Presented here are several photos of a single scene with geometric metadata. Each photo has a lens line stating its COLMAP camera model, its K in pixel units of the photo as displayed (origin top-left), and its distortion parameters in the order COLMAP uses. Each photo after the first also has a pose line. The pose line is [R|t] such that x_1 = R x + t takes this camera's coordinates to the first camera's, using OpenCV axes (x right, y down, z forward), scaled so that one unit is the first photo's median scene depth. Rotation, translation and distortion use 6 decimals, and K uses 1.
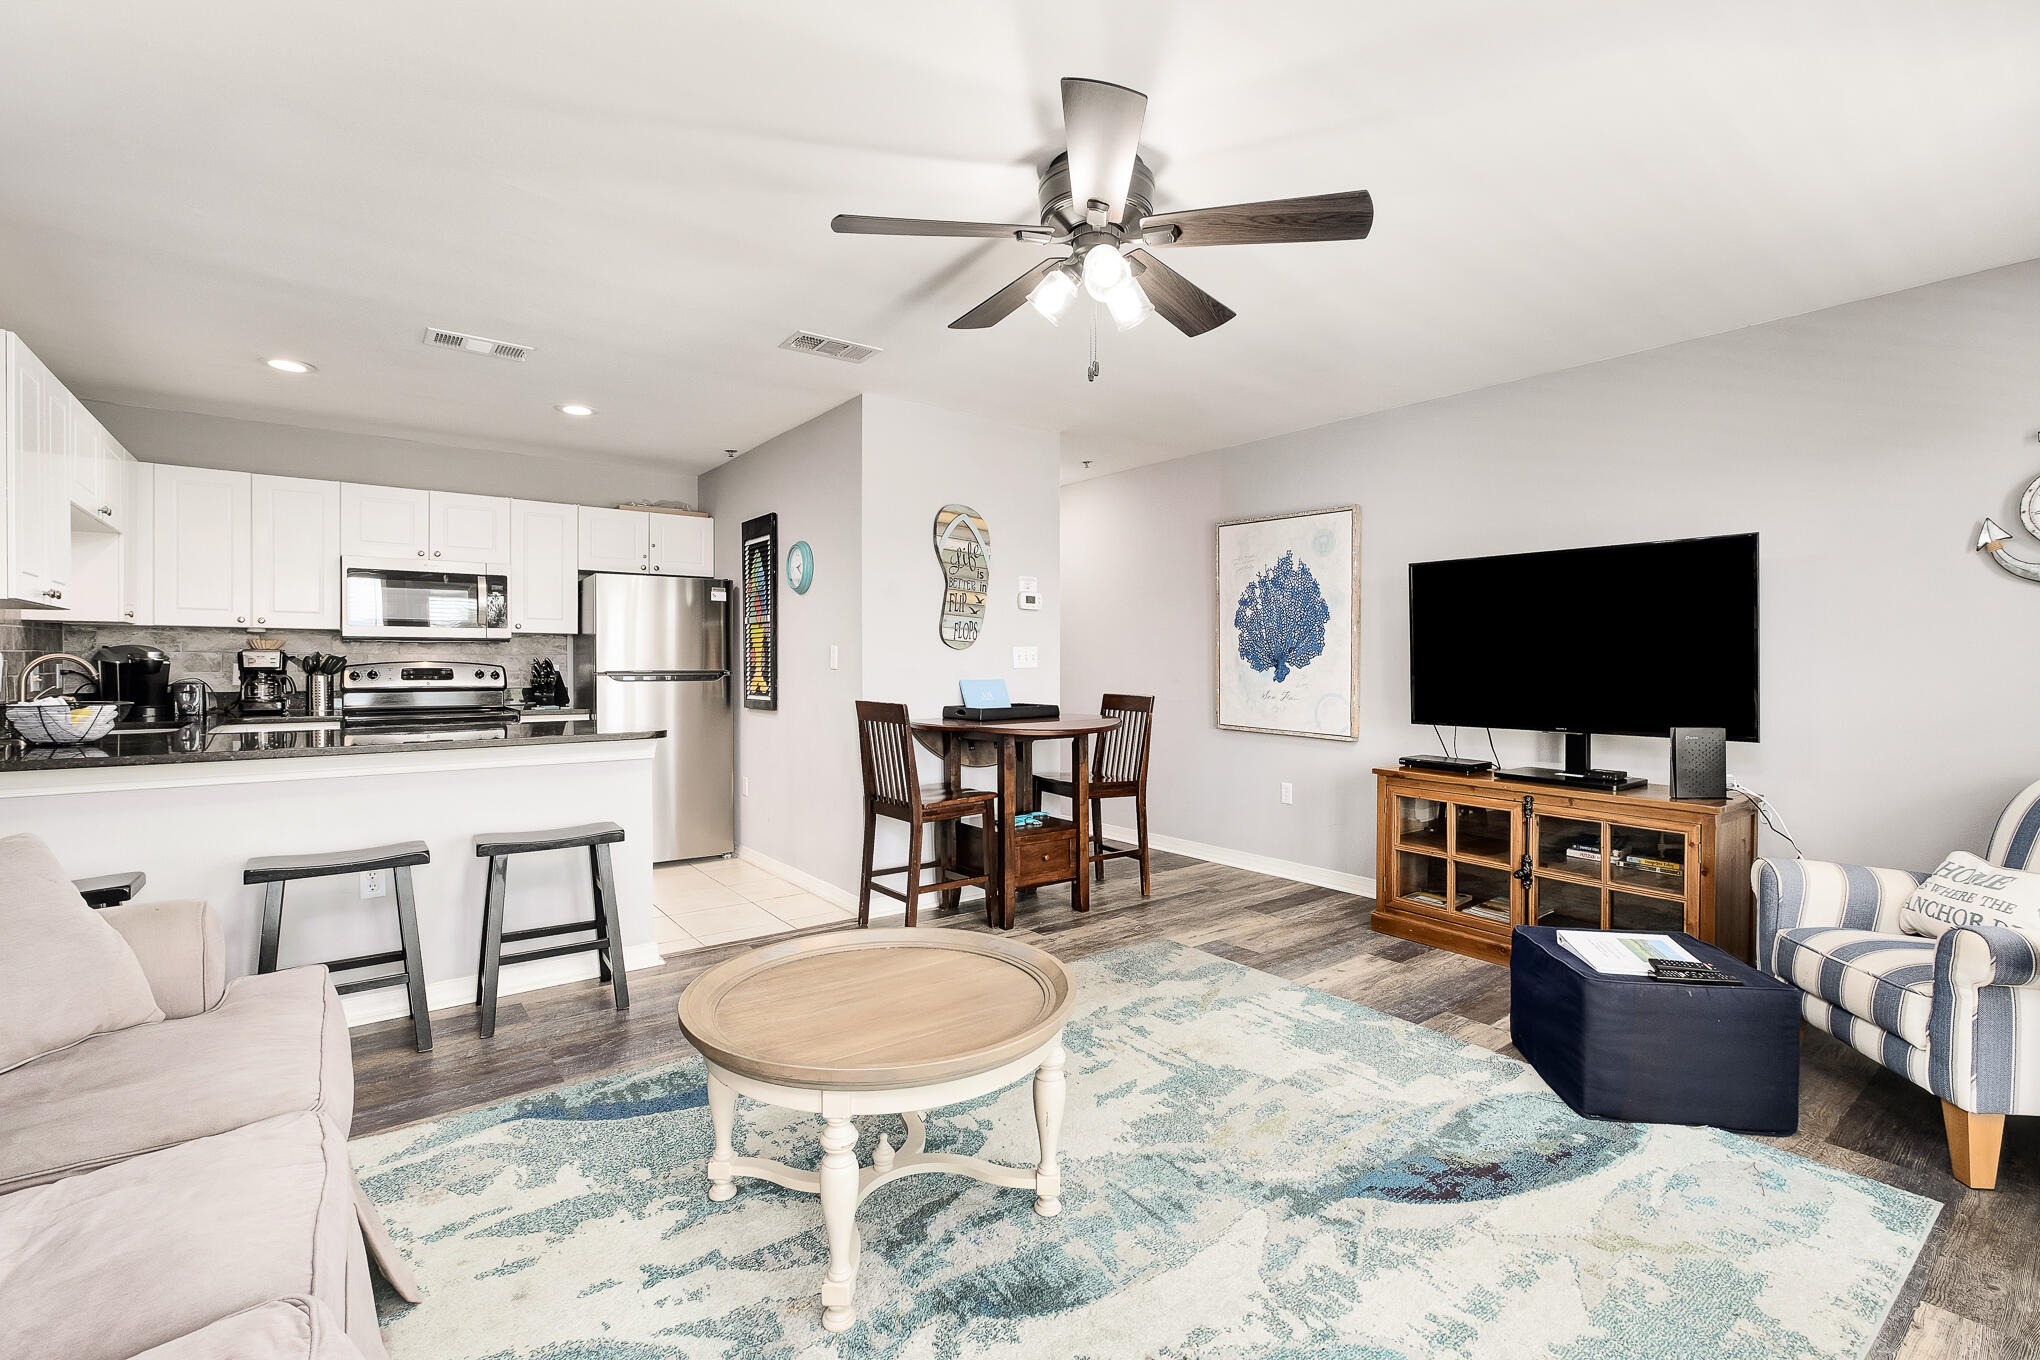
lens RADIAL K [[906.8, 0, 1020.4], [0, 906.8, 668.1], [0, 0, 1]] dist [-0.002442, -0.000227]
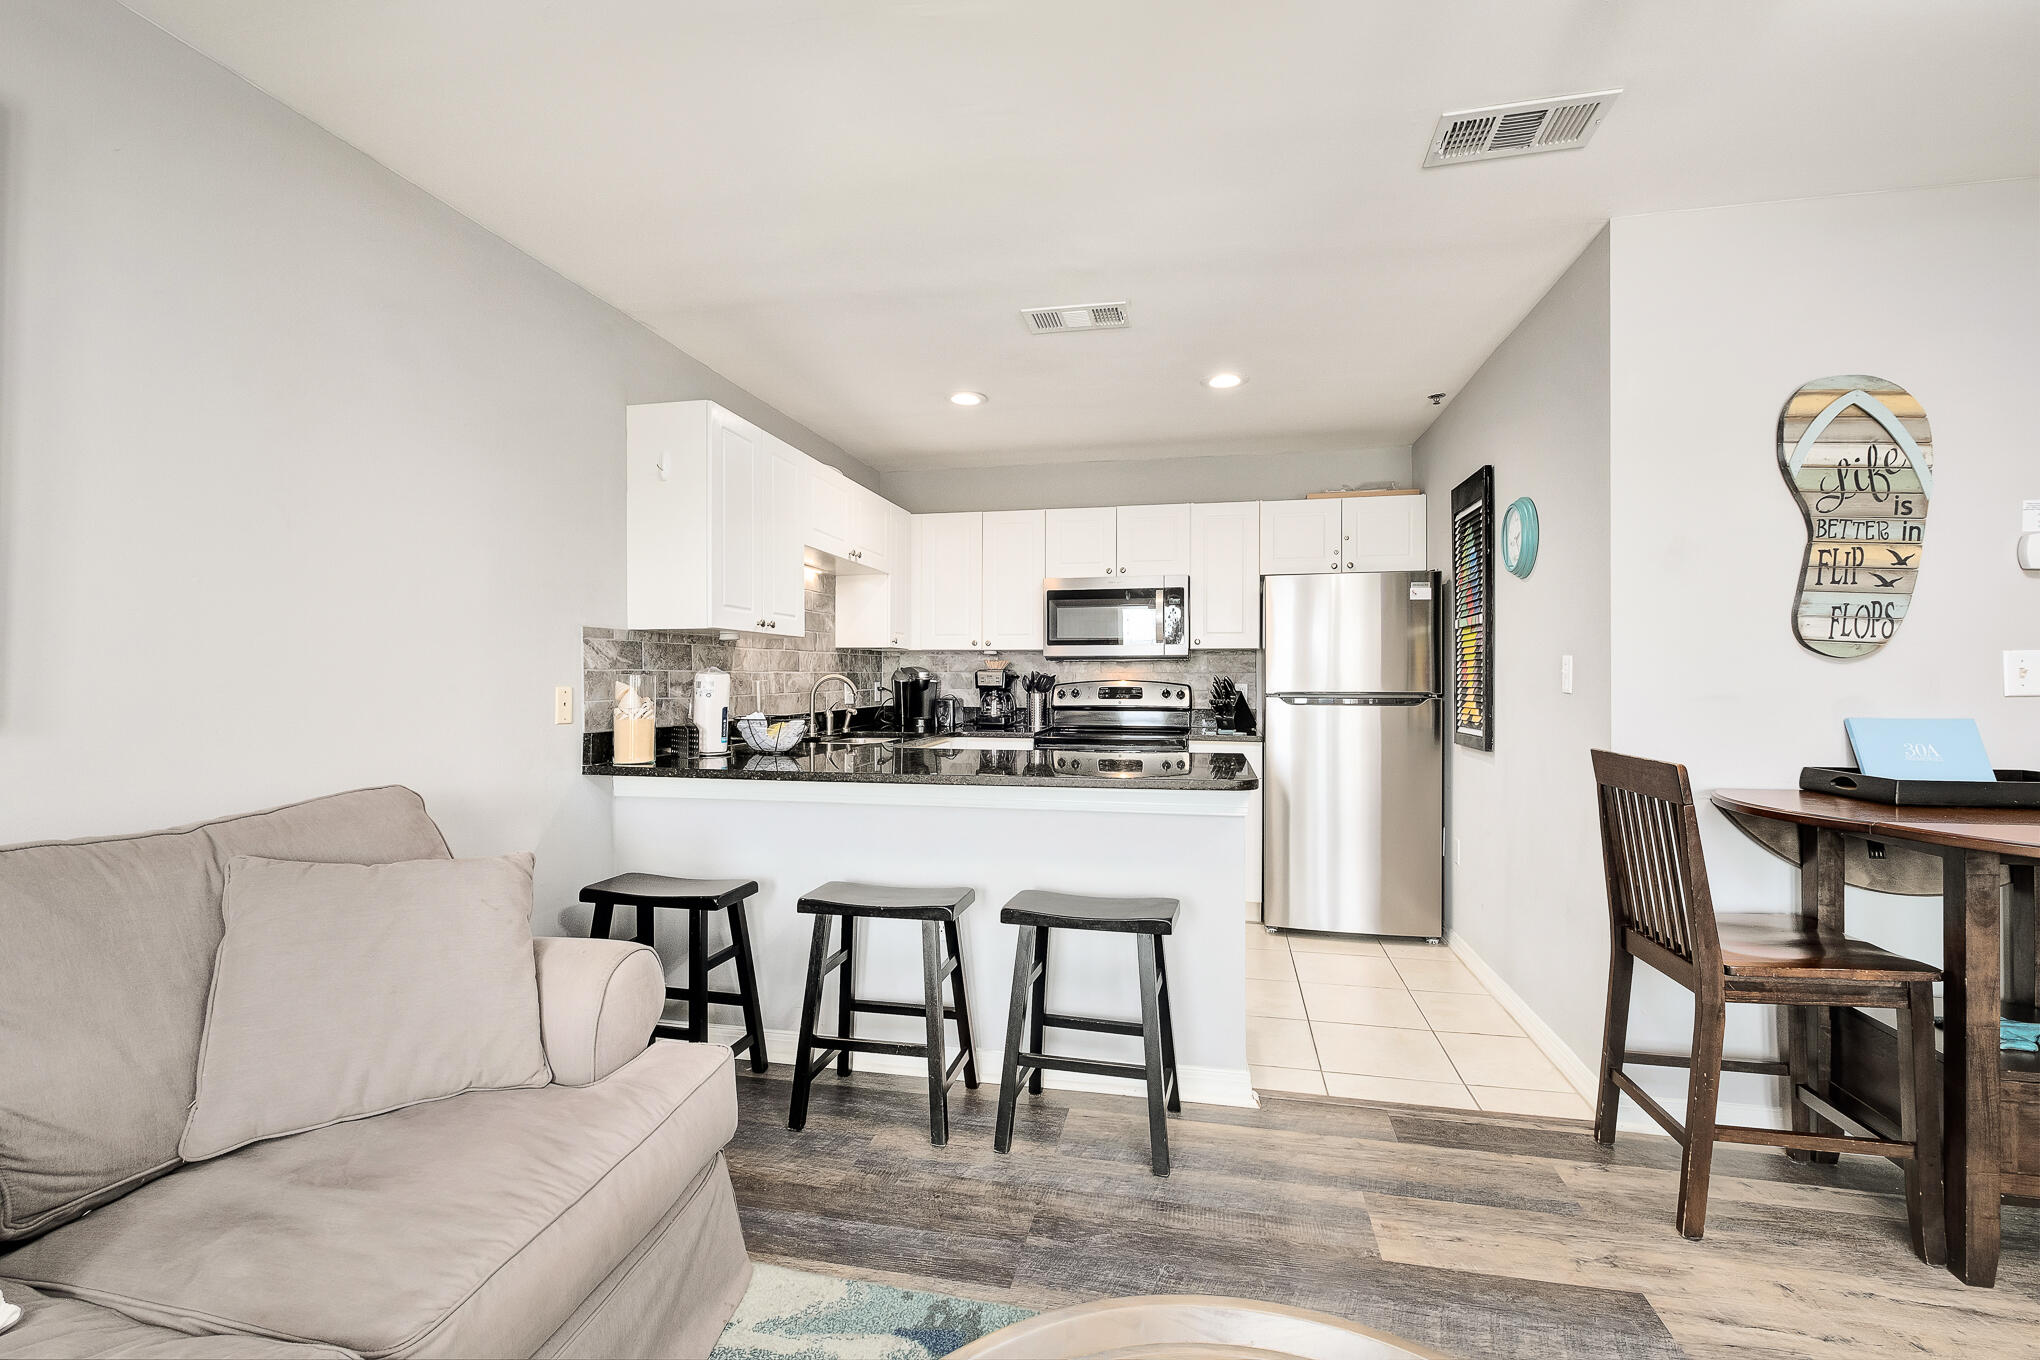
lens RADIAL K [[884.7, 0, 1020.0], [0, 884.7, 680.0], [0, 0, 1]] dist [-0.000122, -0.000258]
pose [[0.651347, 0.000592, -0.758780, 0.008557], [-0.005188, 0.999980, -0.003673, -0.003837], [0.758763, 0.006329, 0.651336, 0.322008]]
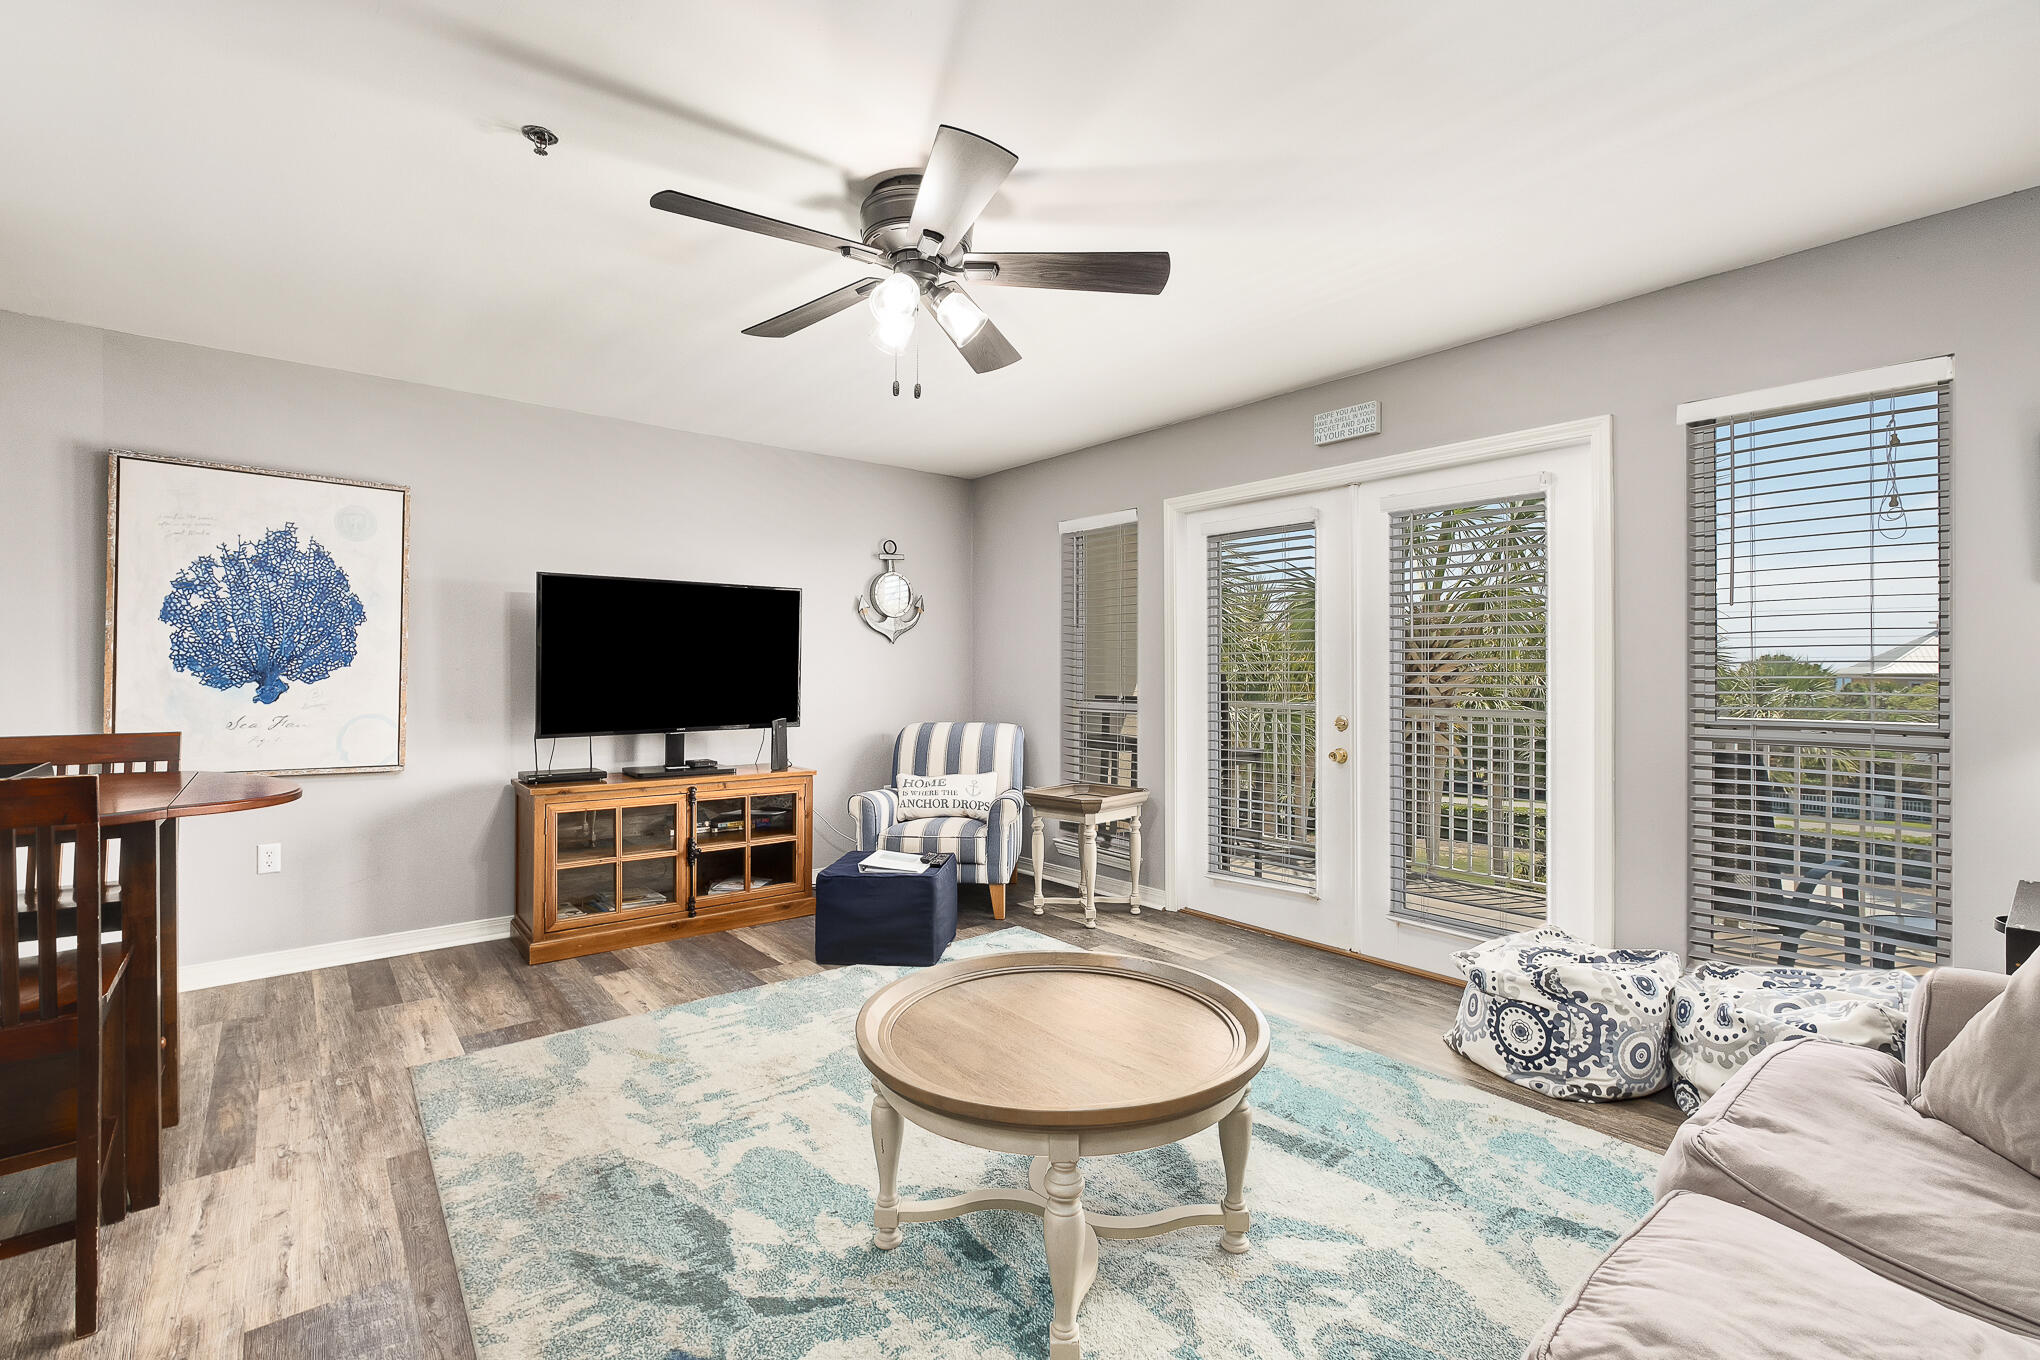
lens RADIAL K [[887.7, 0, 1024.8], [0, 887.7, 672.7], [0, 0, 1]] dist [-0.004814, 0.000425]
pose [[-0.049650, -0.001272, 0.998766, -0.478391], [0.008661, 0.999961, 0.001704, -0.005193], [-0.998729, 0.008735, -0.049637, 0.479684]]
